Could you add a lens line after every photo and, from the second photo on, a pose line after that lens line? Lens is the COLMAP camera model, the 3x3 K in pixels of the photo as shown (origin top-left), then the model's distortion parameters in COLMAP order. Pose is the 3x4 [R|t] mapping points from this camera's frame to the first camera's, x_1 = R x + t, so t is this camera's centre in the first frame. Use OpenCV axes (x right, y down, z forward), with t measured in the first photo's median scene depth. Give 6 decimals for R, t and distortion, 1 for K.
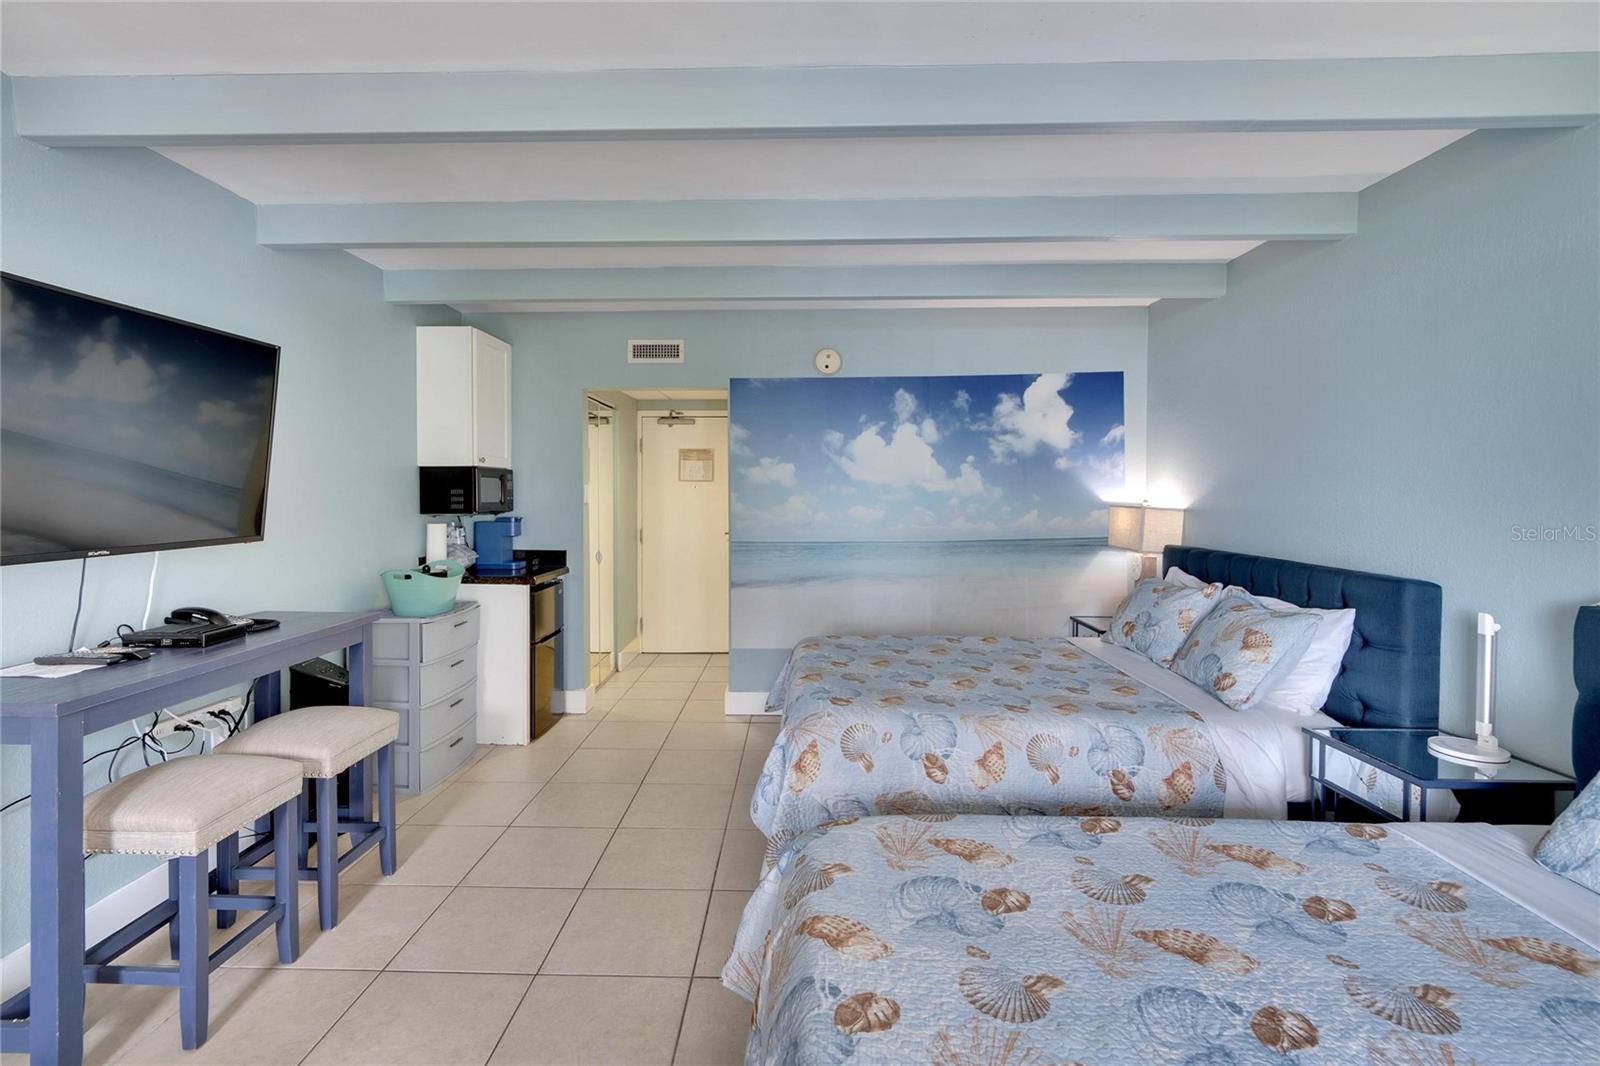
lens RADIAL K [[730.4, 0, 788.2], [0, 730.4, 499.2], [0, 0, 1]] dist [0.000301, -0.000955]
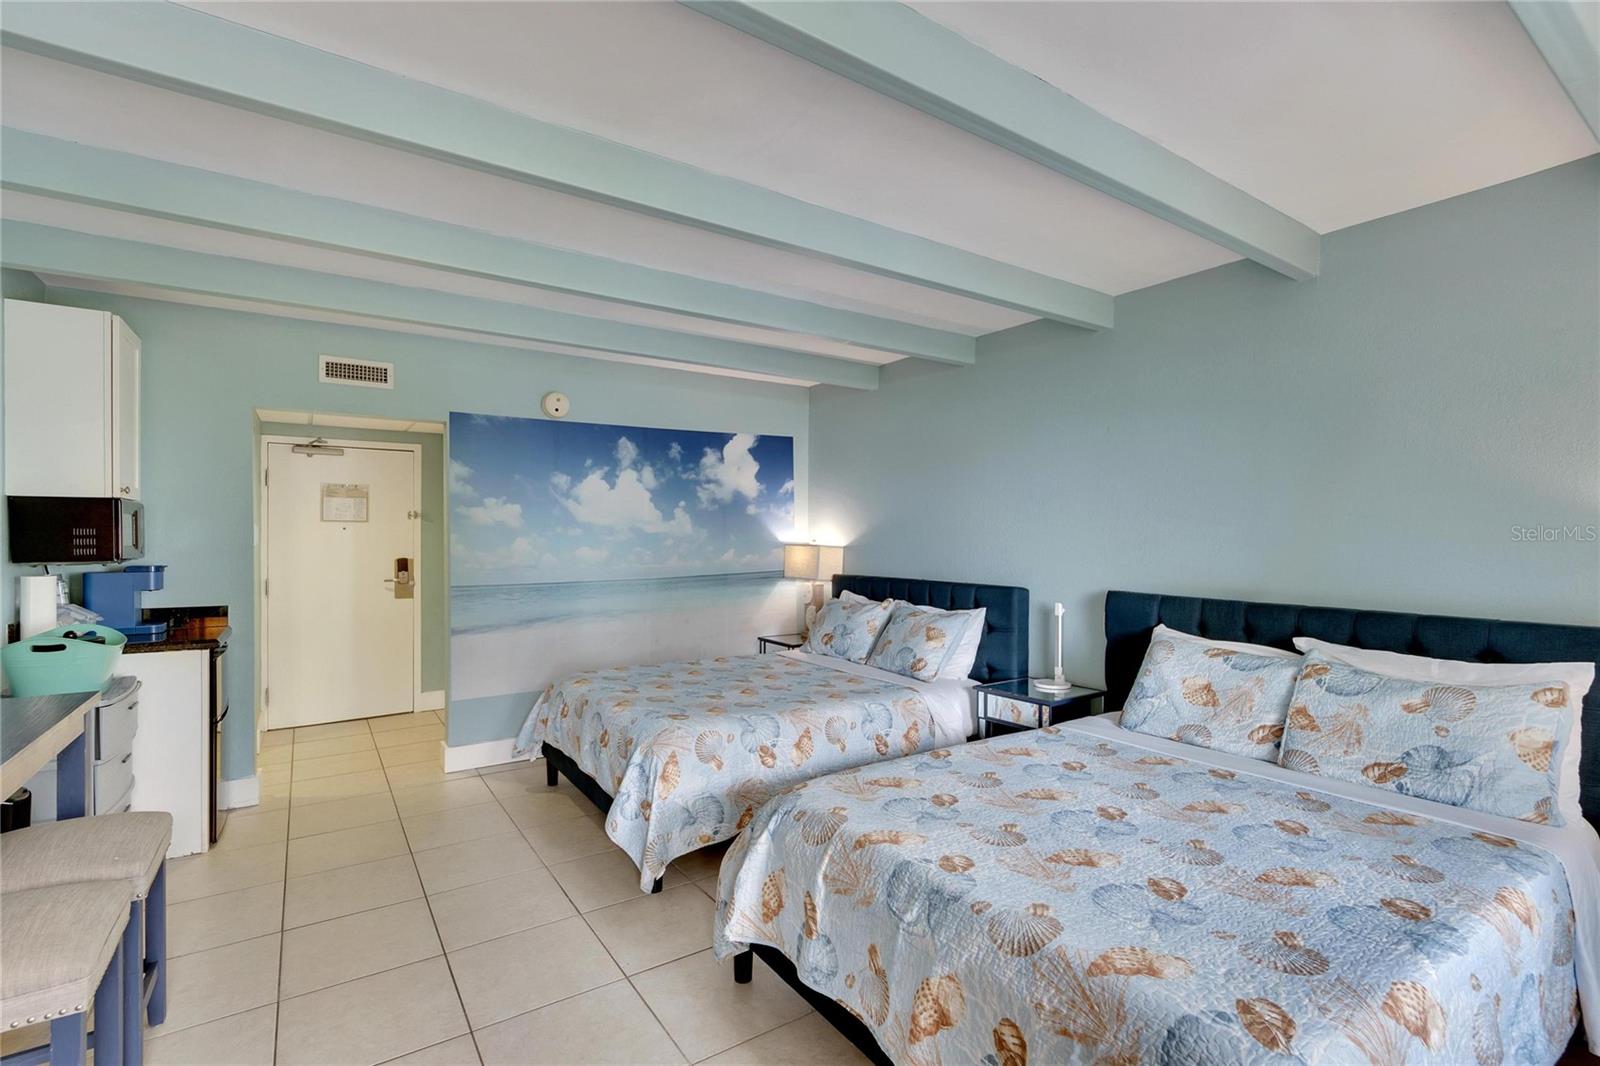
lens RADIAL K [[730.4, 0, 797.6], [0, 730.4, 533.4], [0, 0, 1]] dist [0.000301, -0.000955]
pose [[0.813484, 0.001252, 0.581586, -0.295298], [0.007133, 0.999901, -0.012129, 0.005470], [-0.581543, 0.014015, 0.813395, -0.020557]]
